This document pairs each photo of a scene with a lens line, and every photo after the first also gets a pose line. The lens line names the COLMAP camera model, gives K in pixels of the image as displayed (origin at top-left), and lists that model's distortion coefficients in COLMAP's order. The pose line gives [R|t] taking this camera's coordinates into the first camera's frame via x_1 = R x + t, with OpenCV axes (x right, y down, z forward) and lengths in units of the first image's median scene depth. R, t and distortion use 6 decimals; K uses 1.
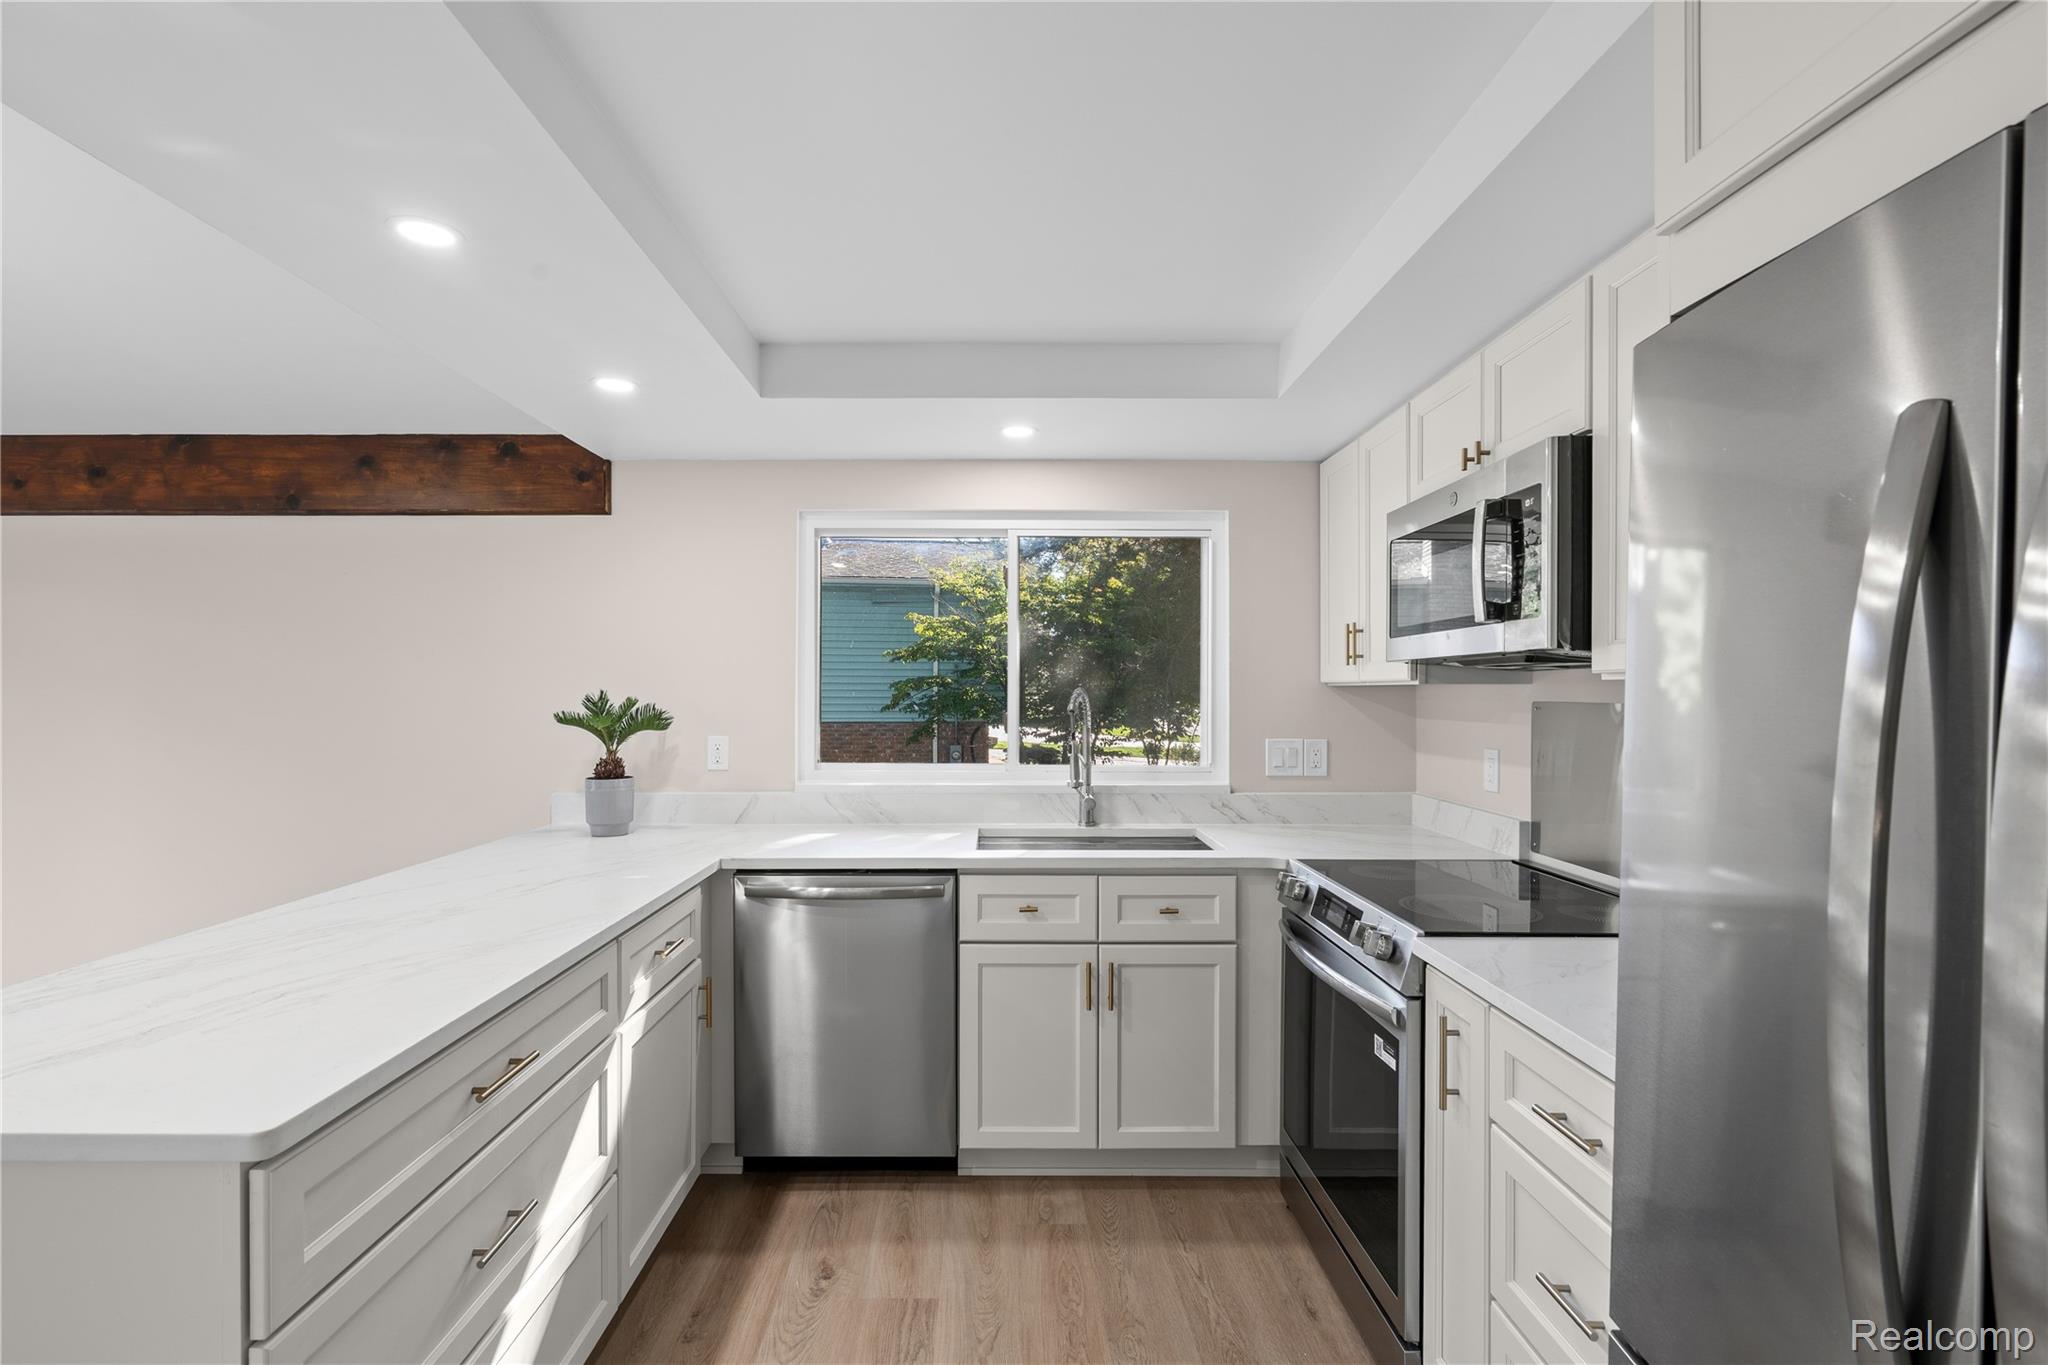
lens RADIAL K [[934.4, 0, 961.8], [0, 934.4, 680.0], [0, 0, 1]] dist [-0.009862, 0.003521]
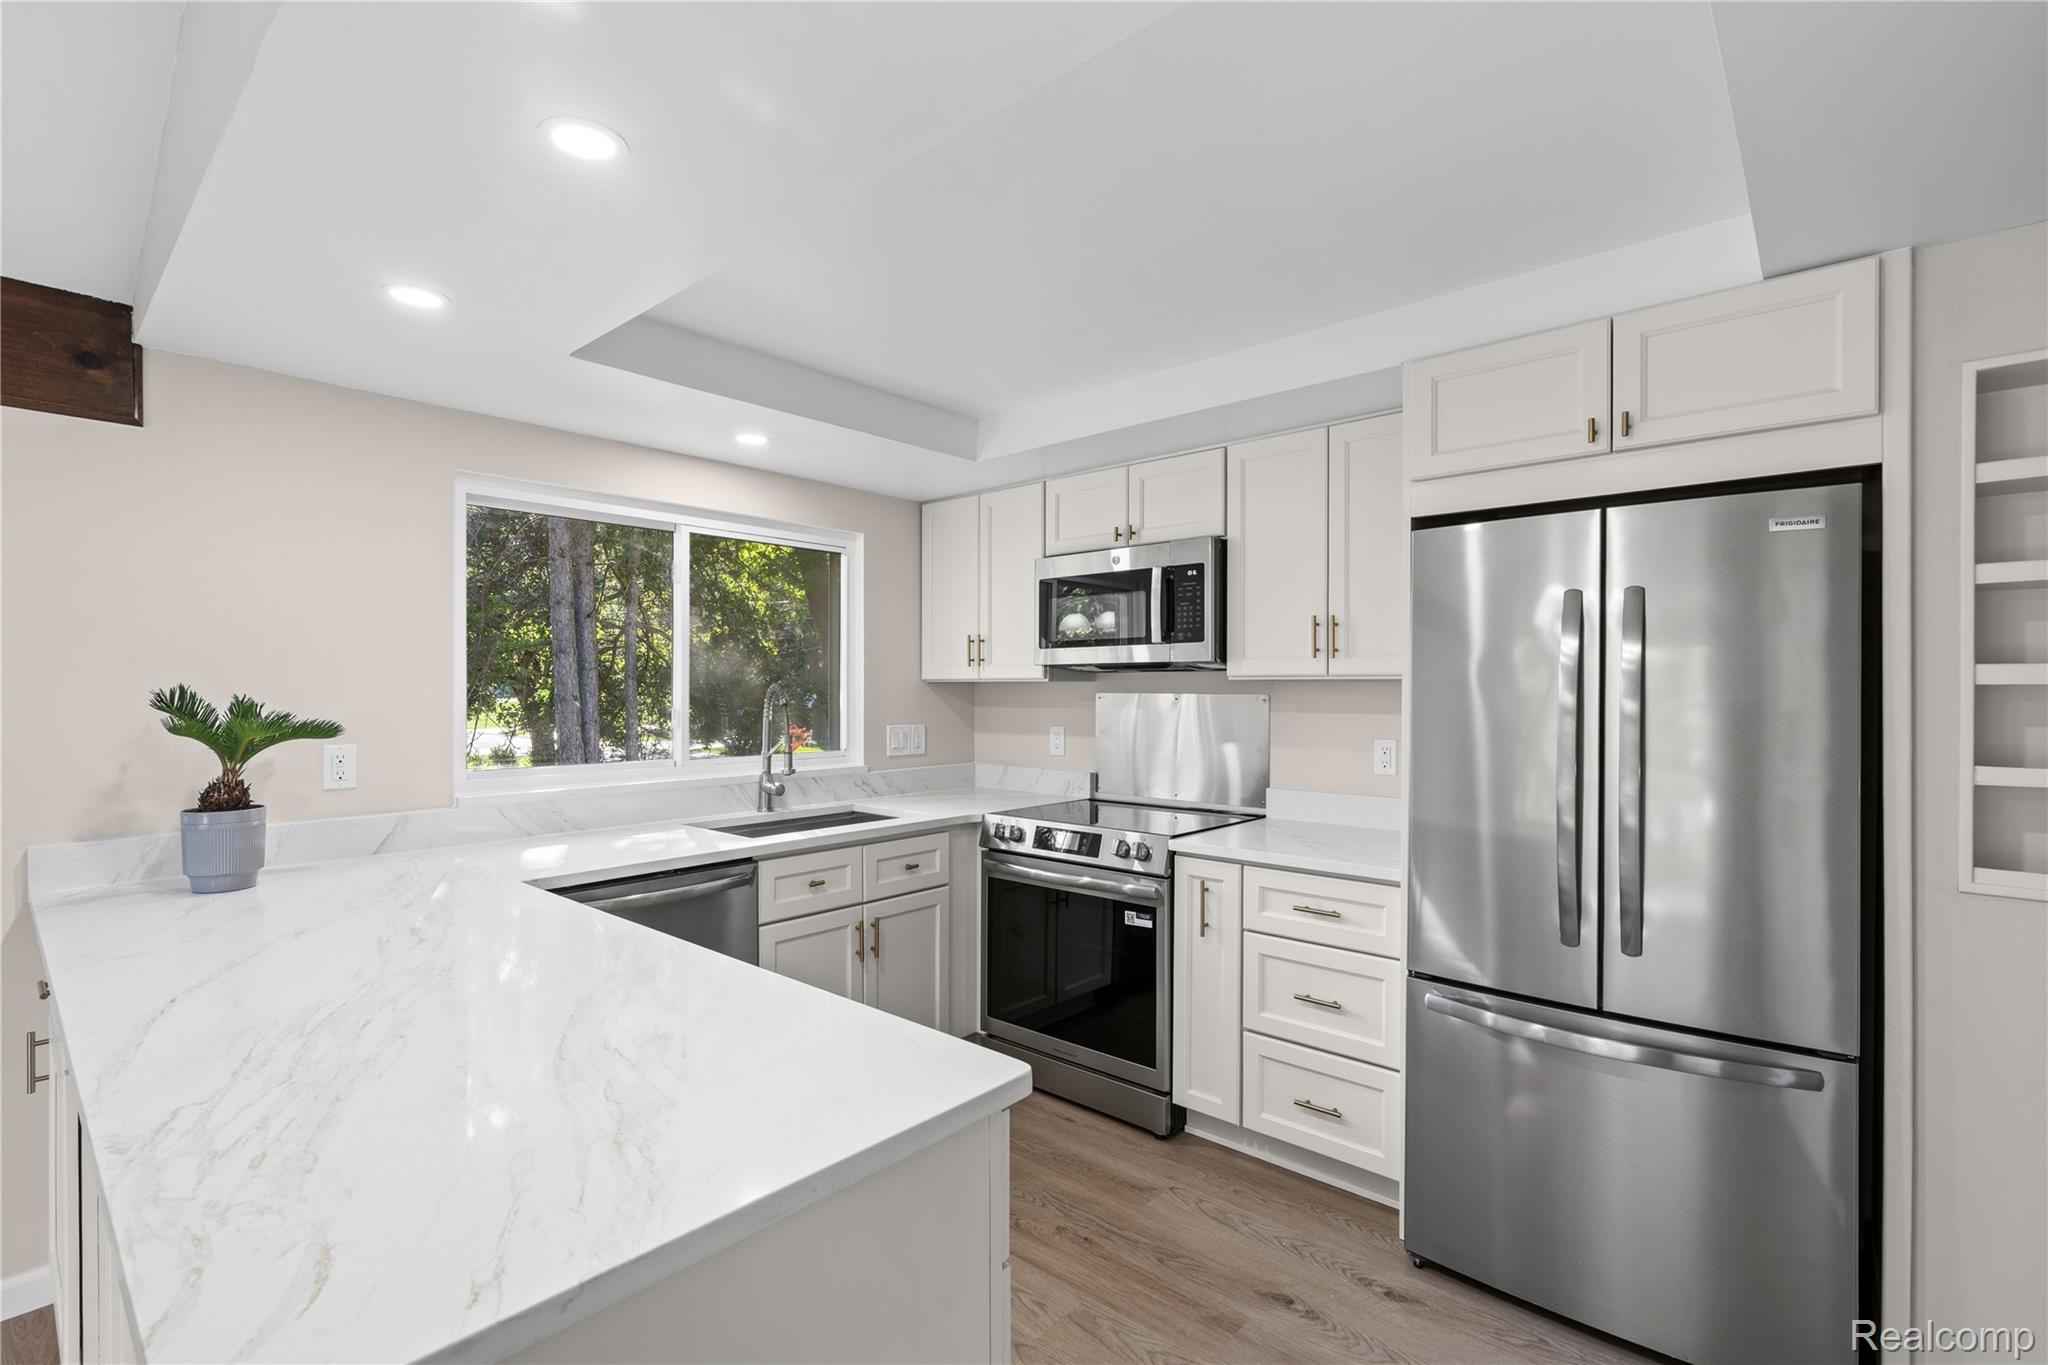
lens RADIAL K [[934.4, 0, 1020.2], [0, 934.4, 692.9], [0, 0, 1]] dist [-0.009862, 0.003521]
pose [[0.659615, -0.005577, 0.751583, -0.509571], [-0.009191, 0.999838, 0.015486, 0.000194], [-0.751547, -0.017123, 0.659457, 0.078667]]
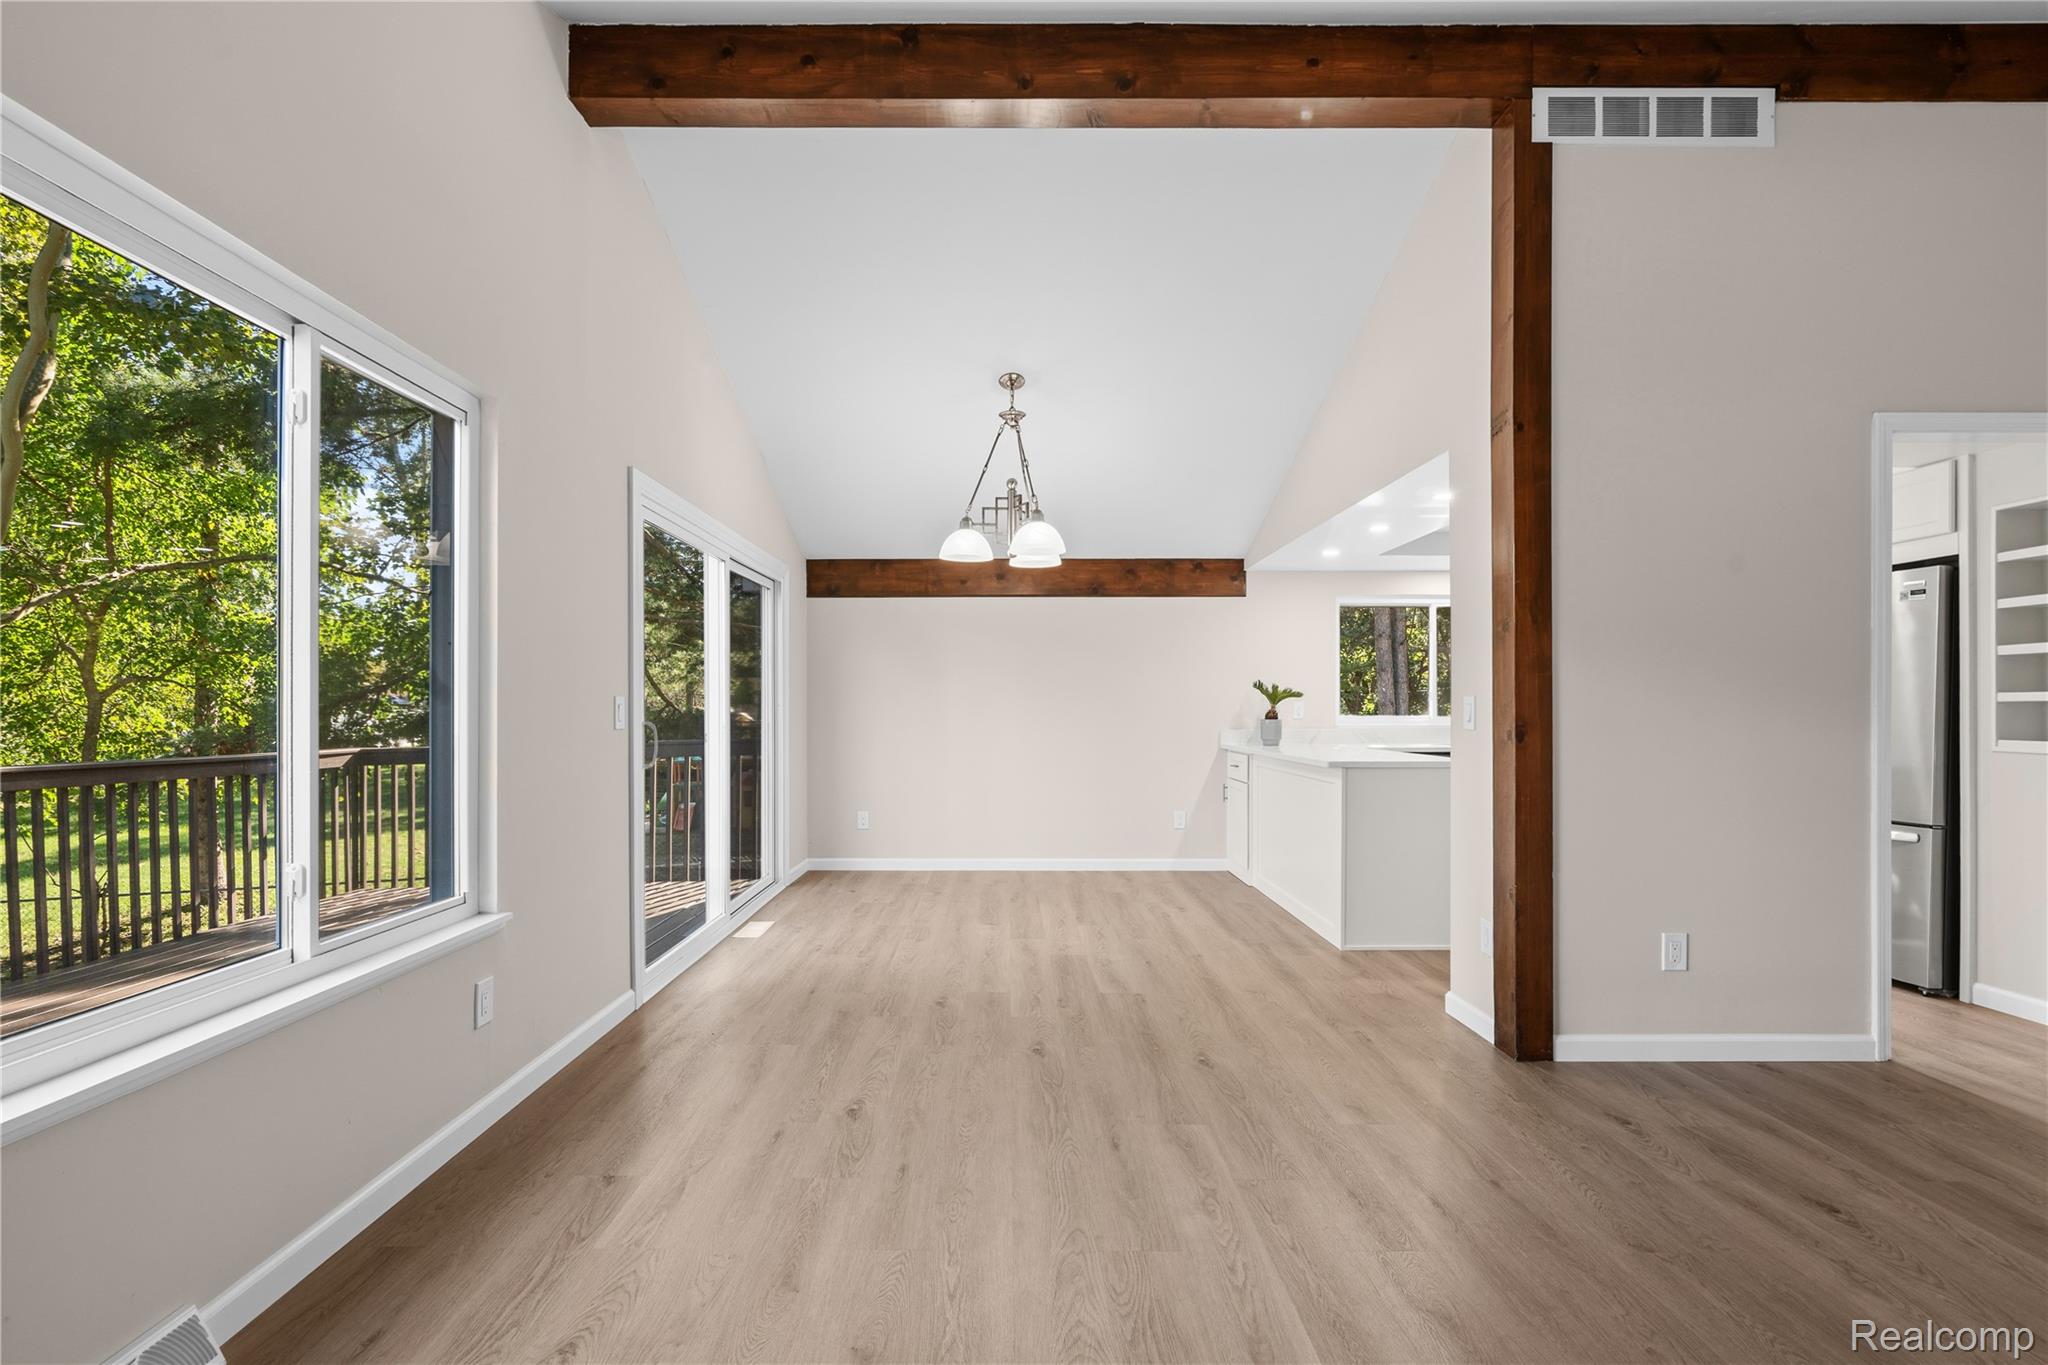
lens RADIAL K [[934.4, 0, 996.1], [0, 934.4, 709.2], [0, 0, 1]] dist [-0.009862, 0.003521]
pose [[0.999992, -0.002313, -0.003236, -1.021612], [0.002353, 0.999923, 0.012145, 0.053100], [0.003208, -0.012153, 0.999921, -1.208154]]
